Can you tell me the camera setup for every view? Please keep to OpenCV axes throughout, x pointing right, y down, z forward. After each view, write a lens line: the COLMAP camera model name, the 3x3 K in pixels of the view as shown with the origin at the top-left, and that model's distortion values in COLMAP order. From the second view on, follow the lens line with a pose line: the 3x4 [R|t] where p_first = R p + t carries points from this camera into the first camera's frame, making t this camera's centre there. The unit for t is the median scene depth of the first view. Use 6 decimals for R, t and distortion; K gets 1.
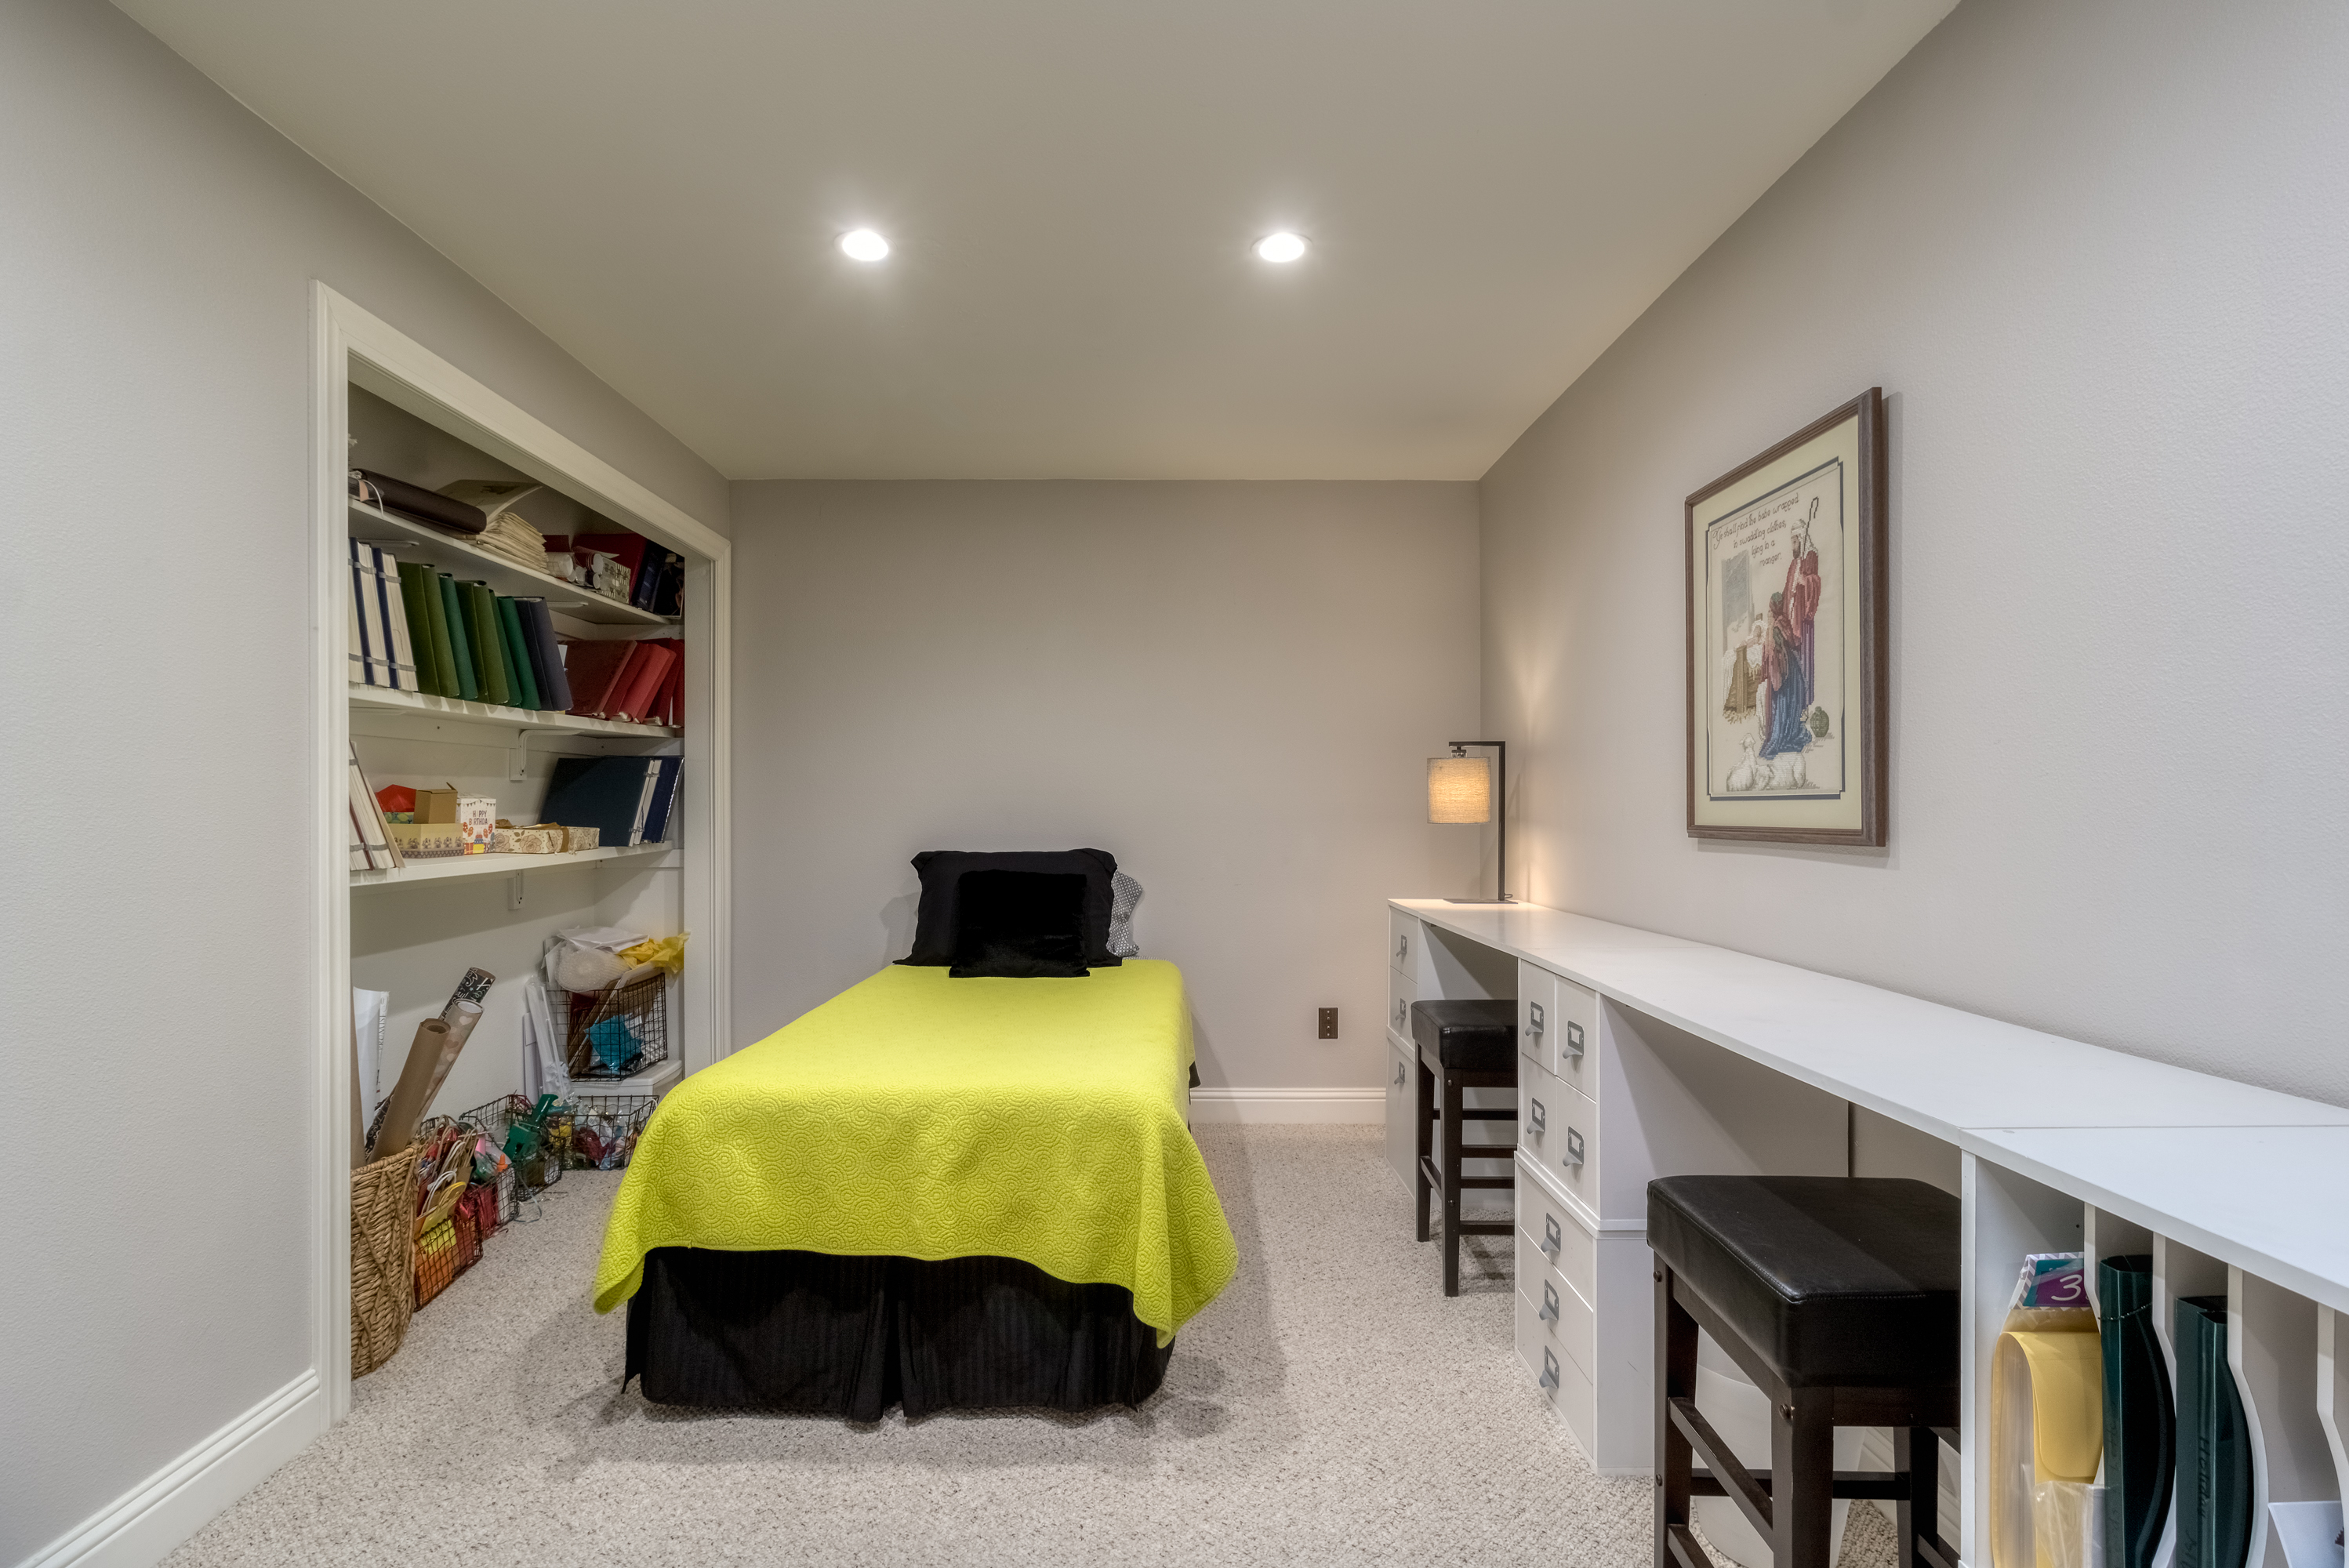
lens RADIAL K [[1100.9, 0, 1165.5], [0, 1100.9, 801.1], [0, 0, 1]] dist [-0.003622, 0.000126]
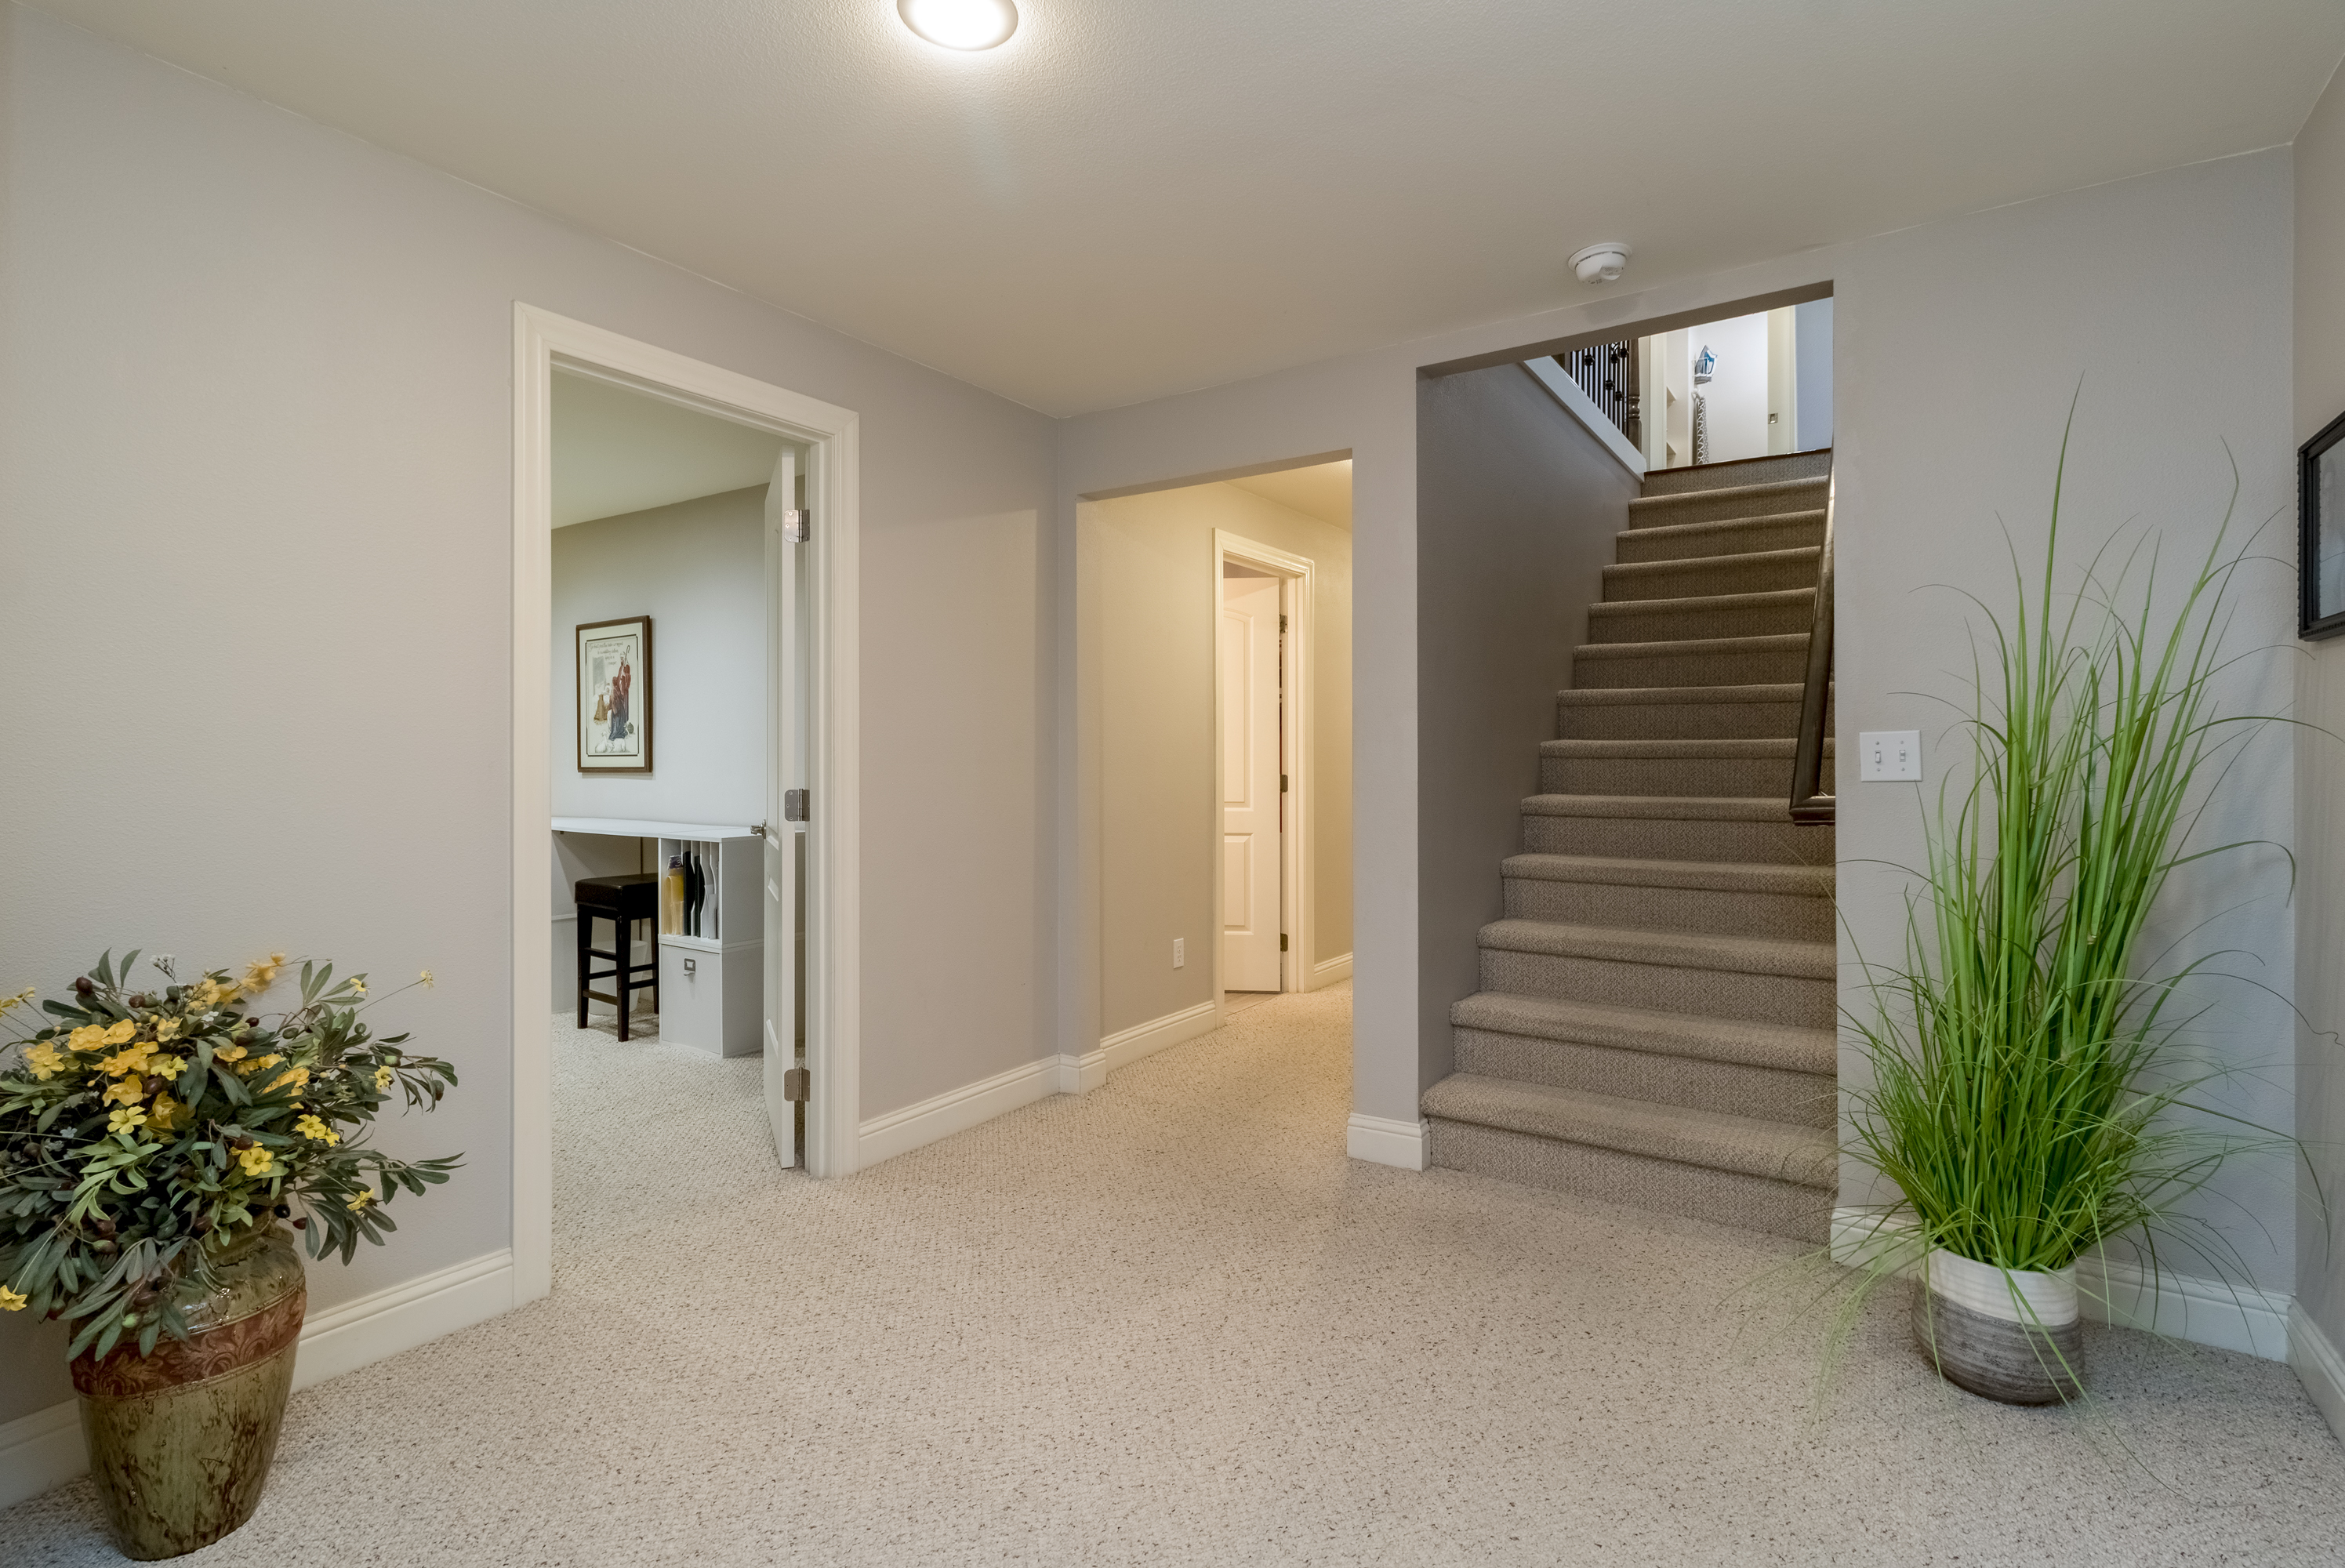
lens RADIAL K [[1099.1, 0, 1165.6], [0, 1099.1, 781.1], [0, 0, 1]] dist [-0.003622, 0.000126]
pose [[0.564028, -0.014229, 0.825633, -0.887133], [-0.003428, 0.999803, 0.019573, 0.002204], [-0.825748, -0.013870, 0.563868, -1.597703]]
